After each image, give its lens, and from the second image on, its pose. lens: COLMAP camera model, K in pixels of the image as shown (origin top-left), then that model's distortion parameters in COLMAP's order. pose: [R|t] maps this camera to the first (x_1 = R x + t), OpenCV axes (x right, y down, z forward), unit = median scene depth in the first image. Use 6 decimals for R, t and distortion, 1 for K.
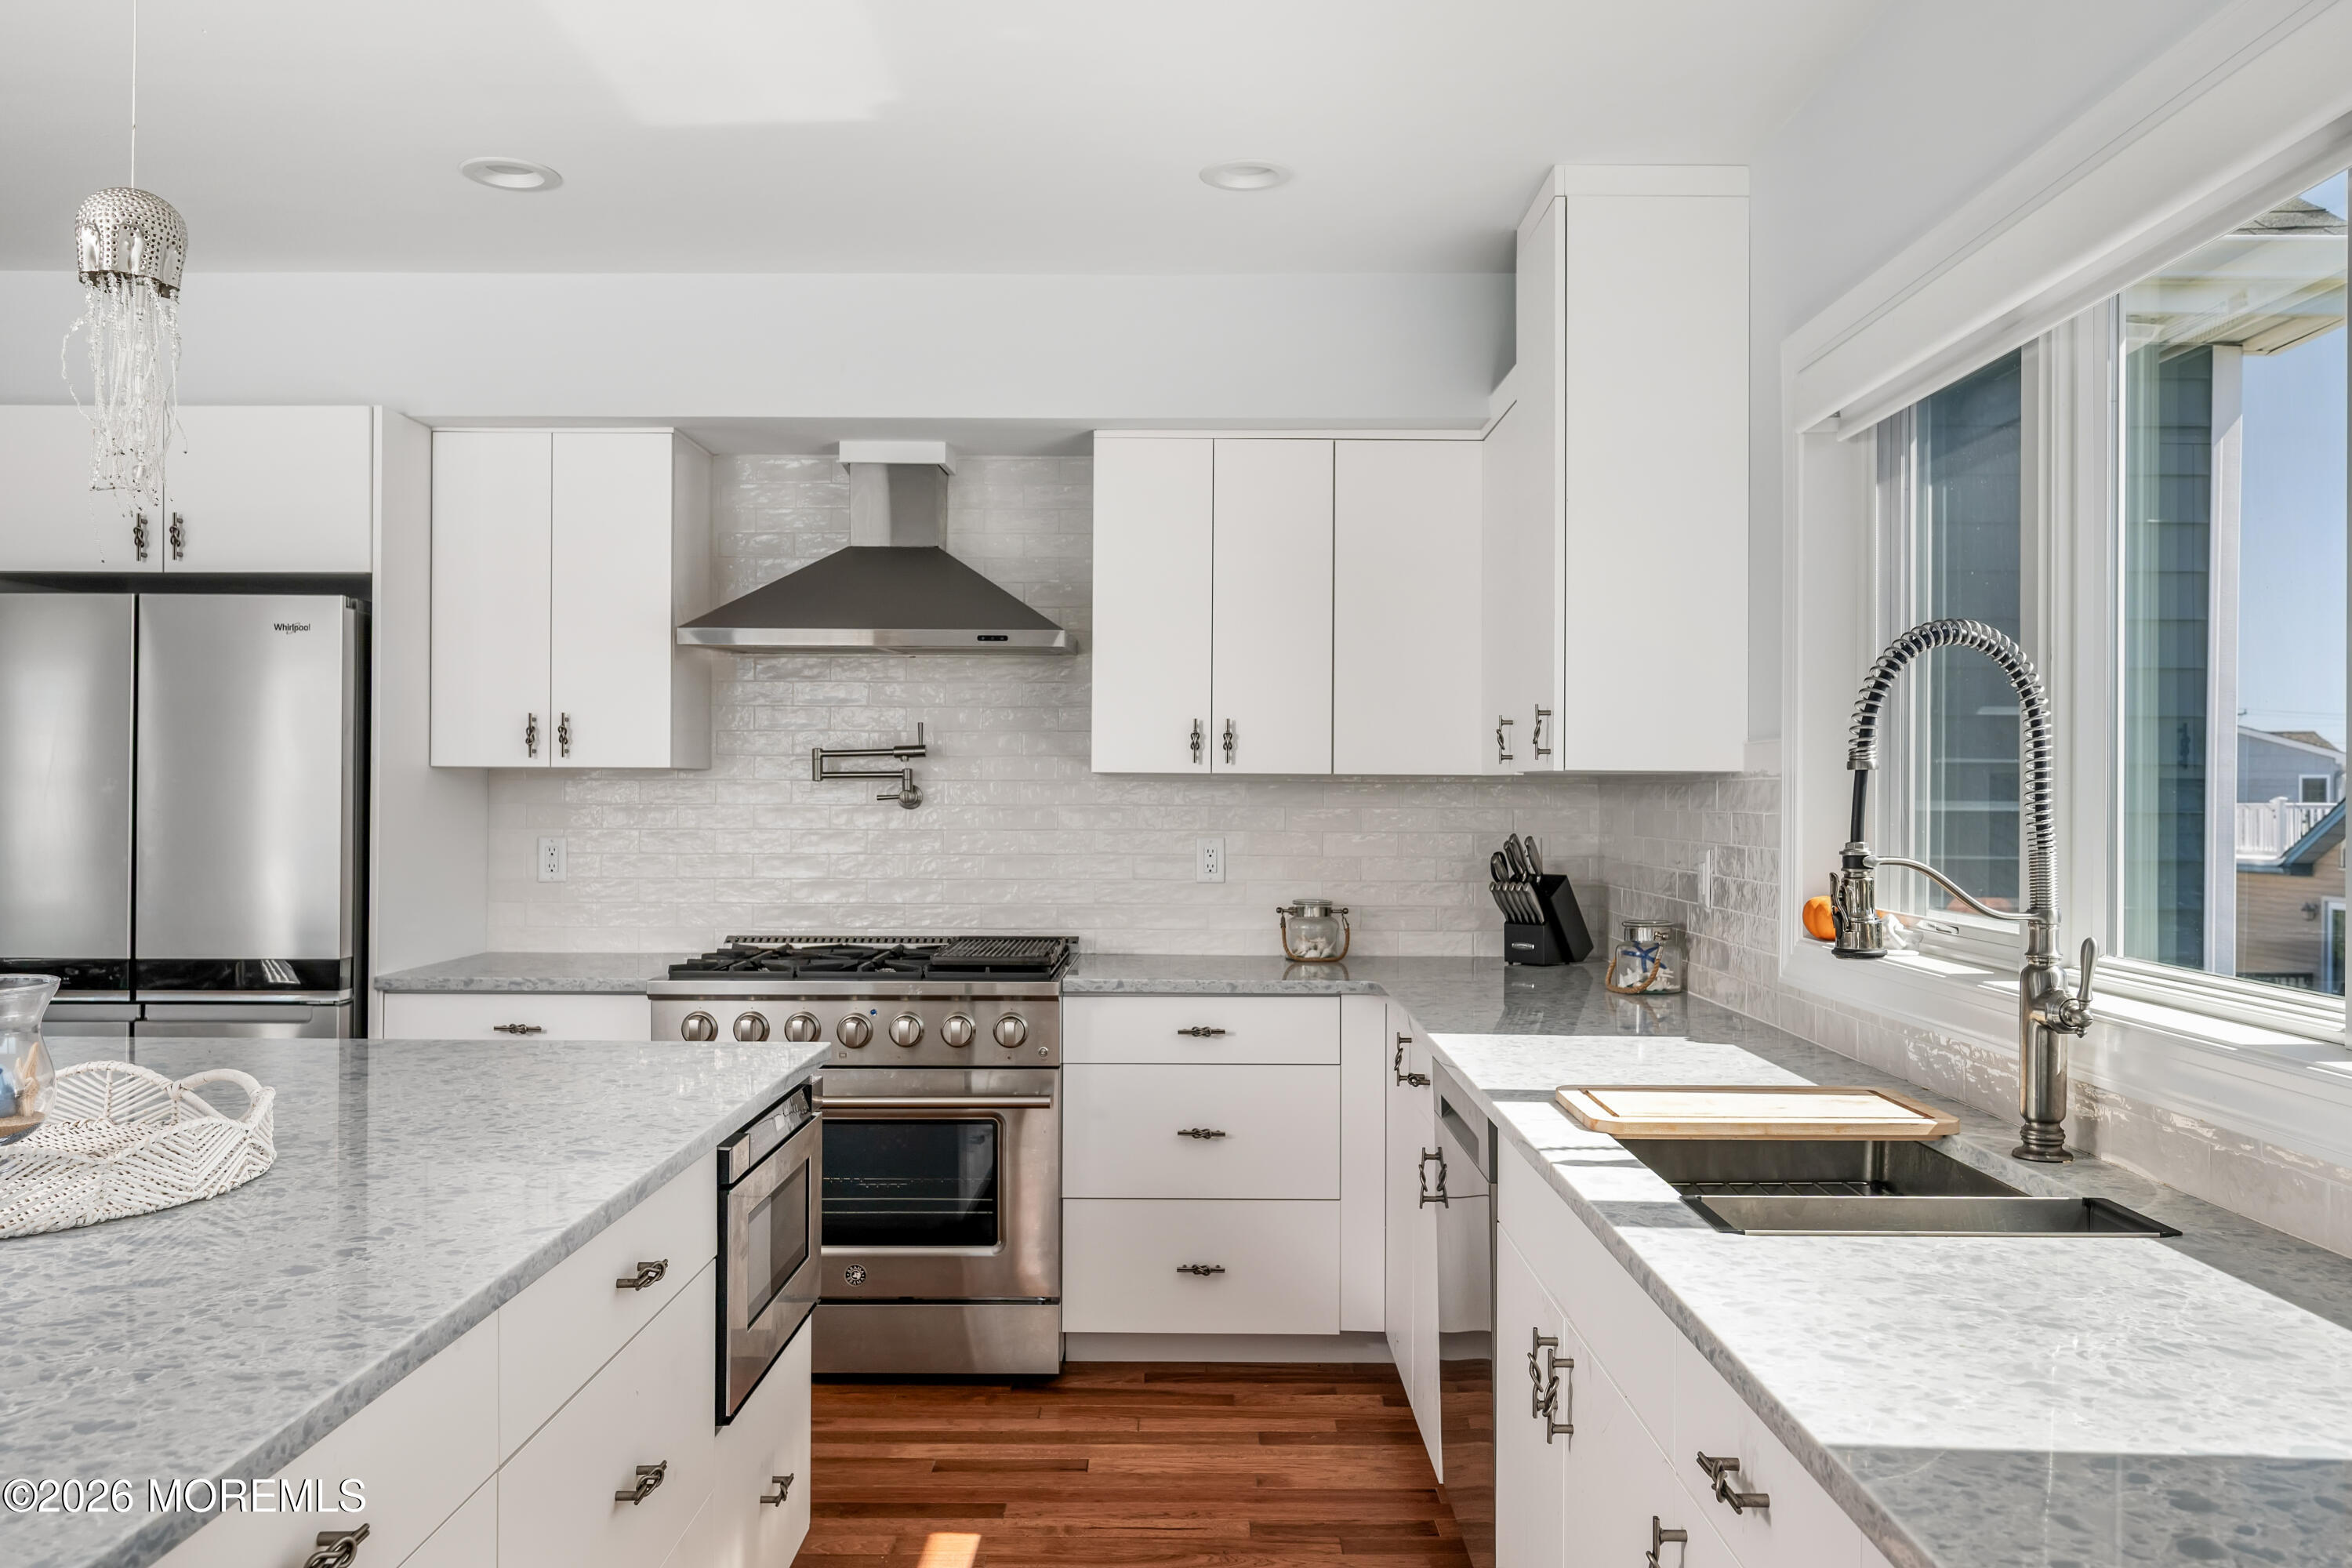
lens RADIAL K [[1800.5, 0, 1176.0], [0, 1800.5, 784.0], [0, 0, 1]] dist [-0.003017, -0.001490]
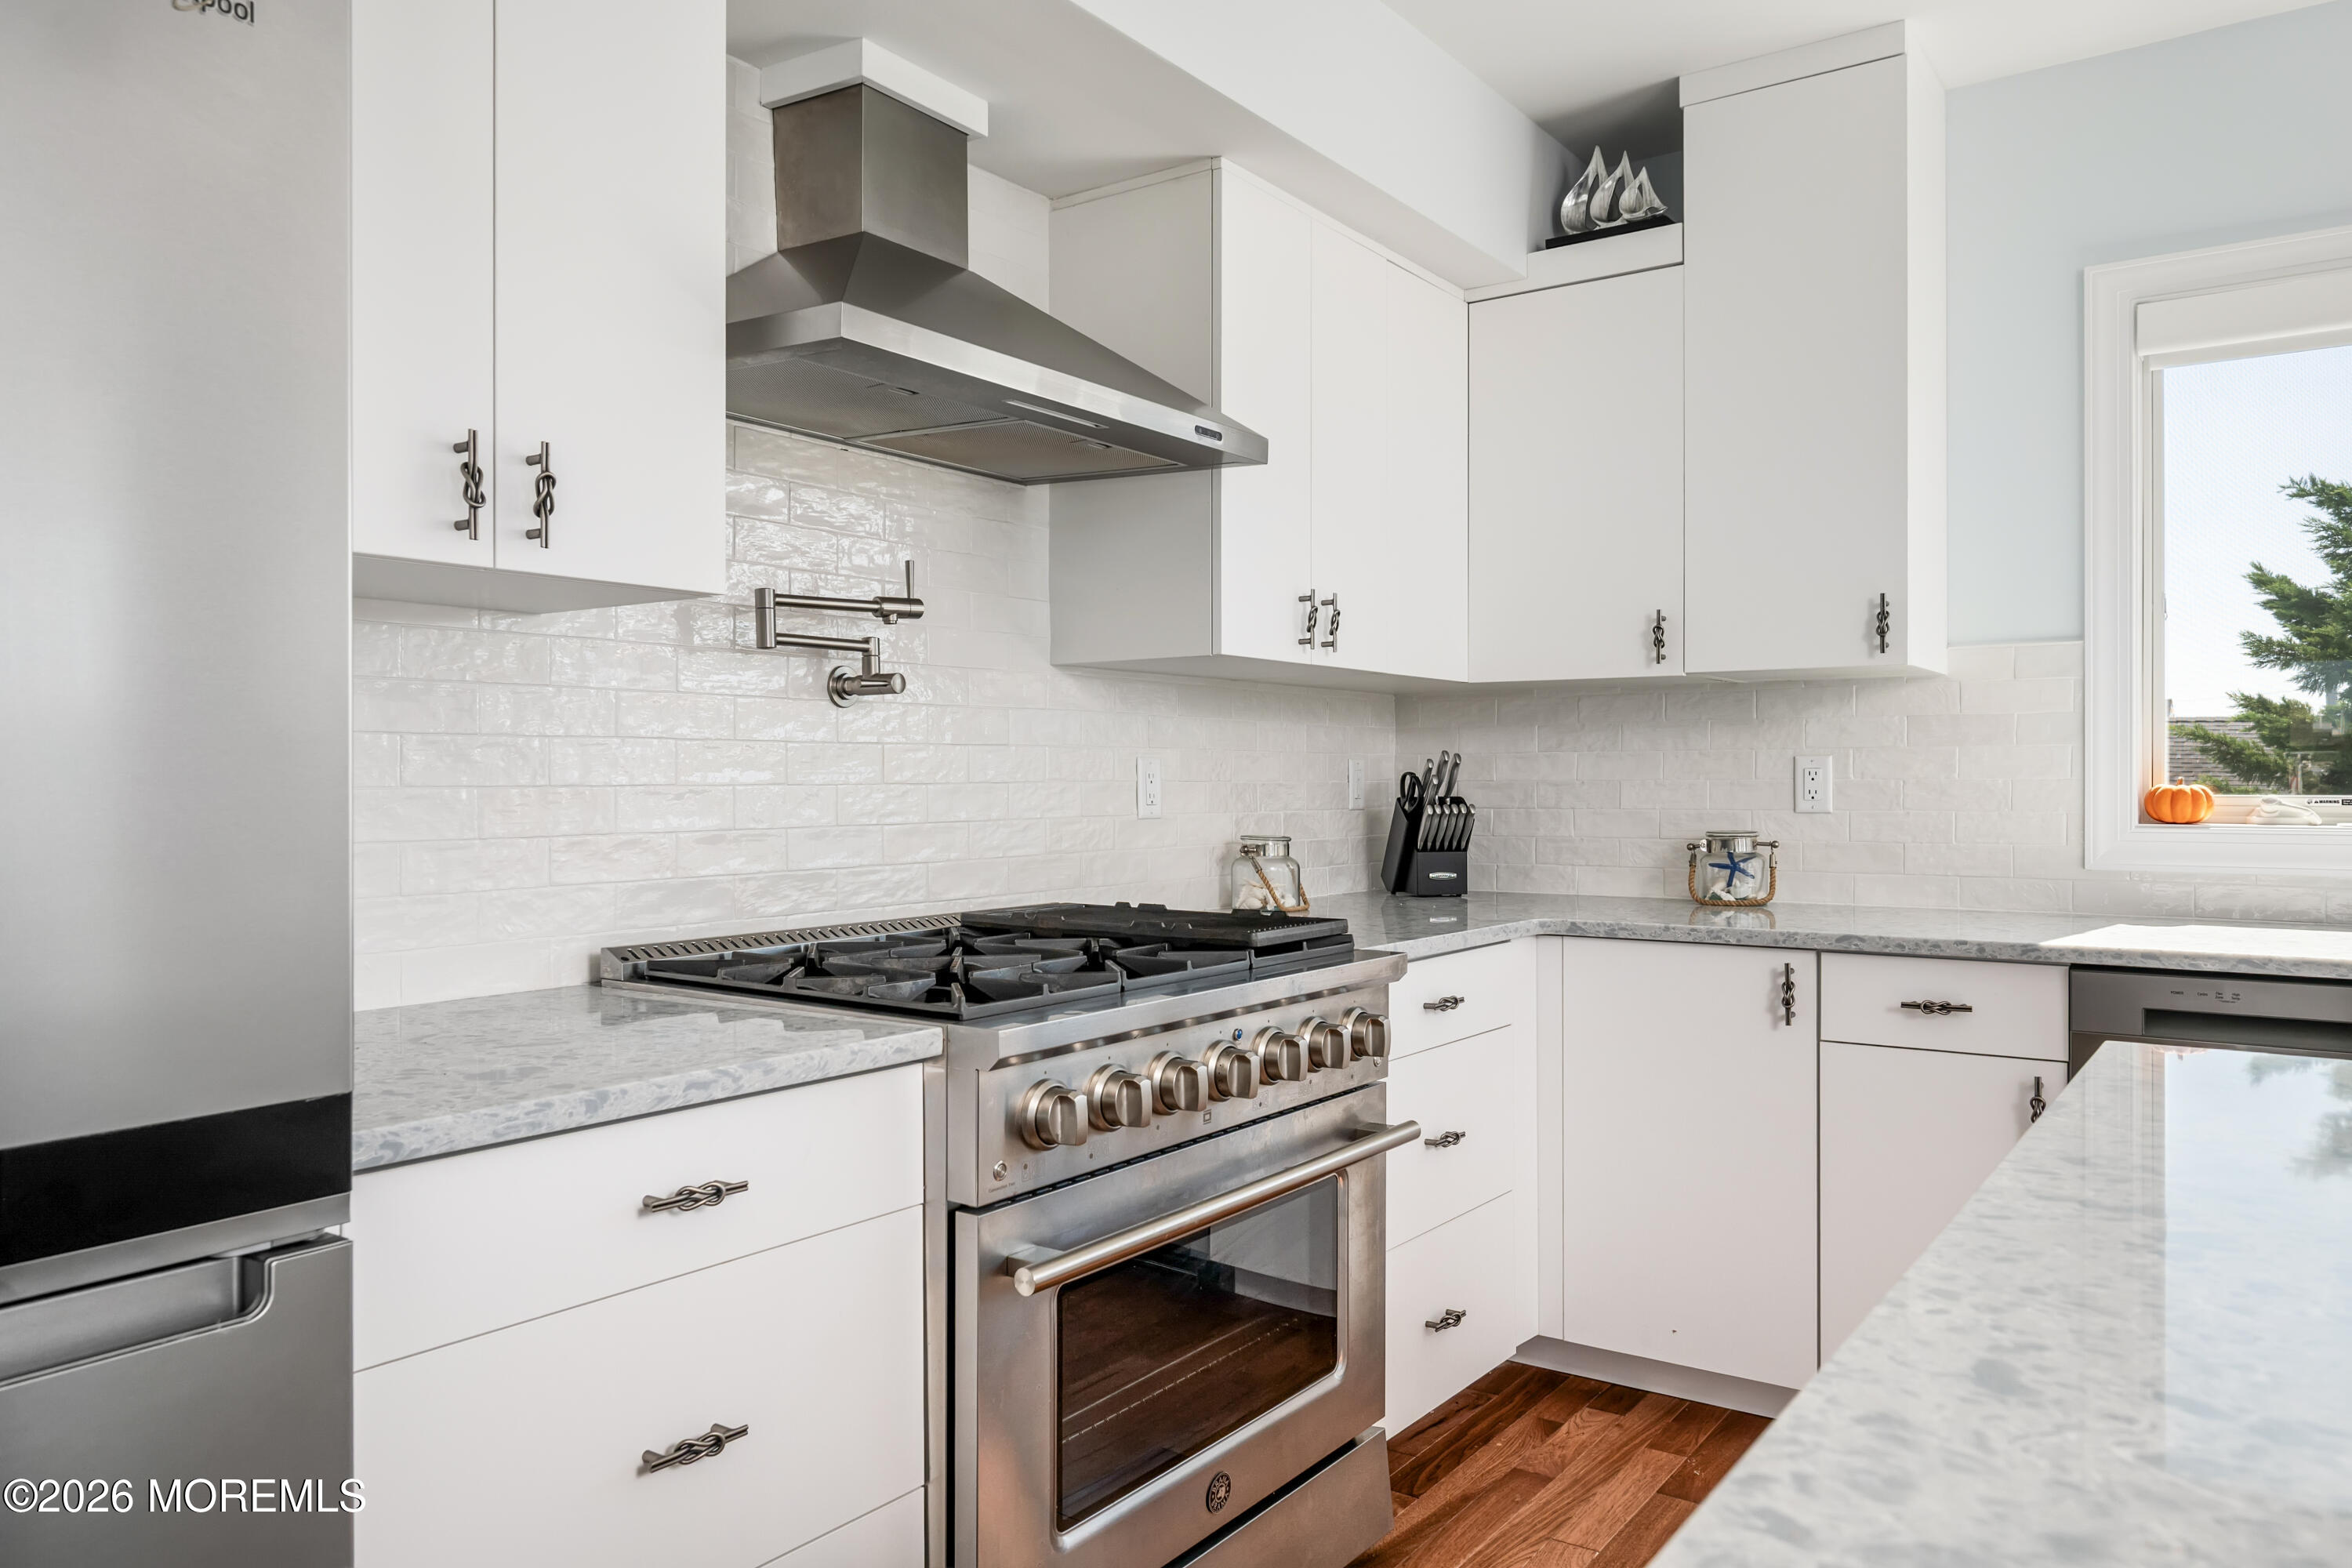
lens RADIAL K [[1637.5, 0, 1171.3], [0, 1637.5, 775.9], [0, 0, 1]] dist [-0.001929, -0.001301]
pose [[0.576224, -0.003871, 0.817283, -0.568304], [-0.001949, 0.999979, 0.006110, 0.035870], [-0.817290, -0.005114, 0.576204, 0.655441]]
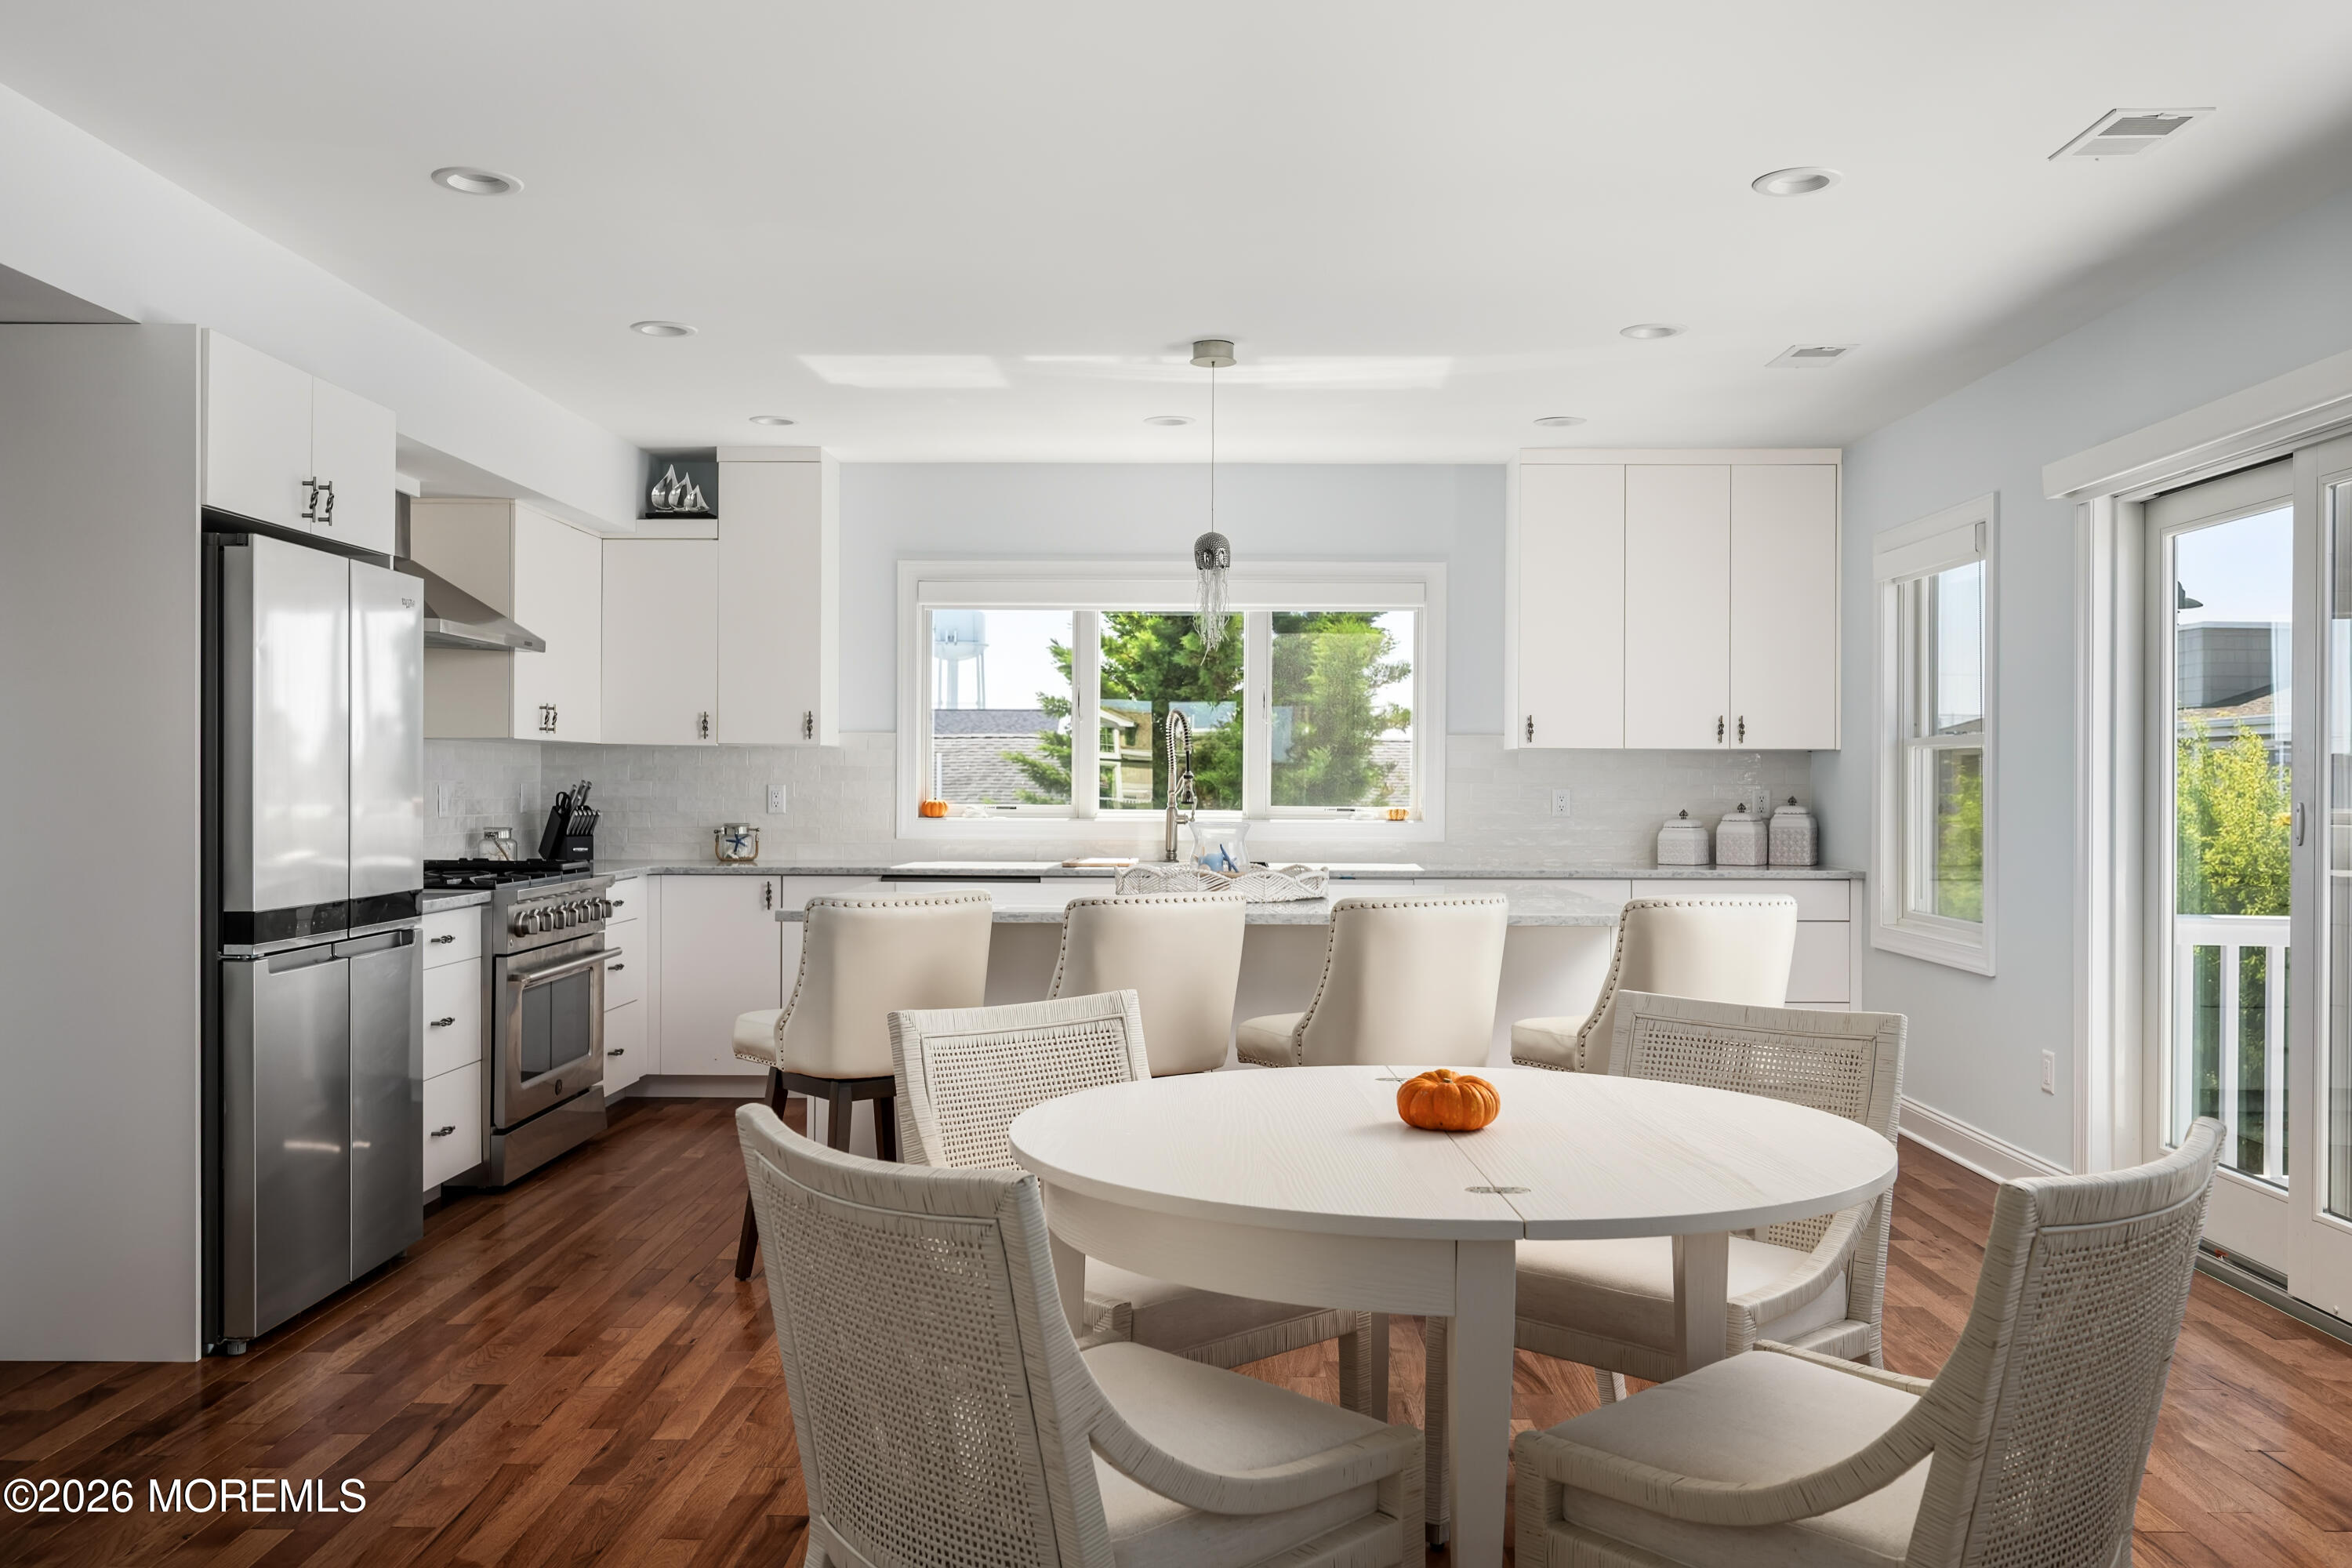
lens RADIAL K [[1874.6, 0, 1176.0], [0, 1874.6, 784.0], [0, 0, 1]] dist [-0.012659, -0.001644]
pose [[0.009556, -0.004656, 0.999944, -1.531698], [-0.010604, 0.999932, 0.004757, 0.017024], [-0.999898, -0.010649, 0.009506, 0.458451]]
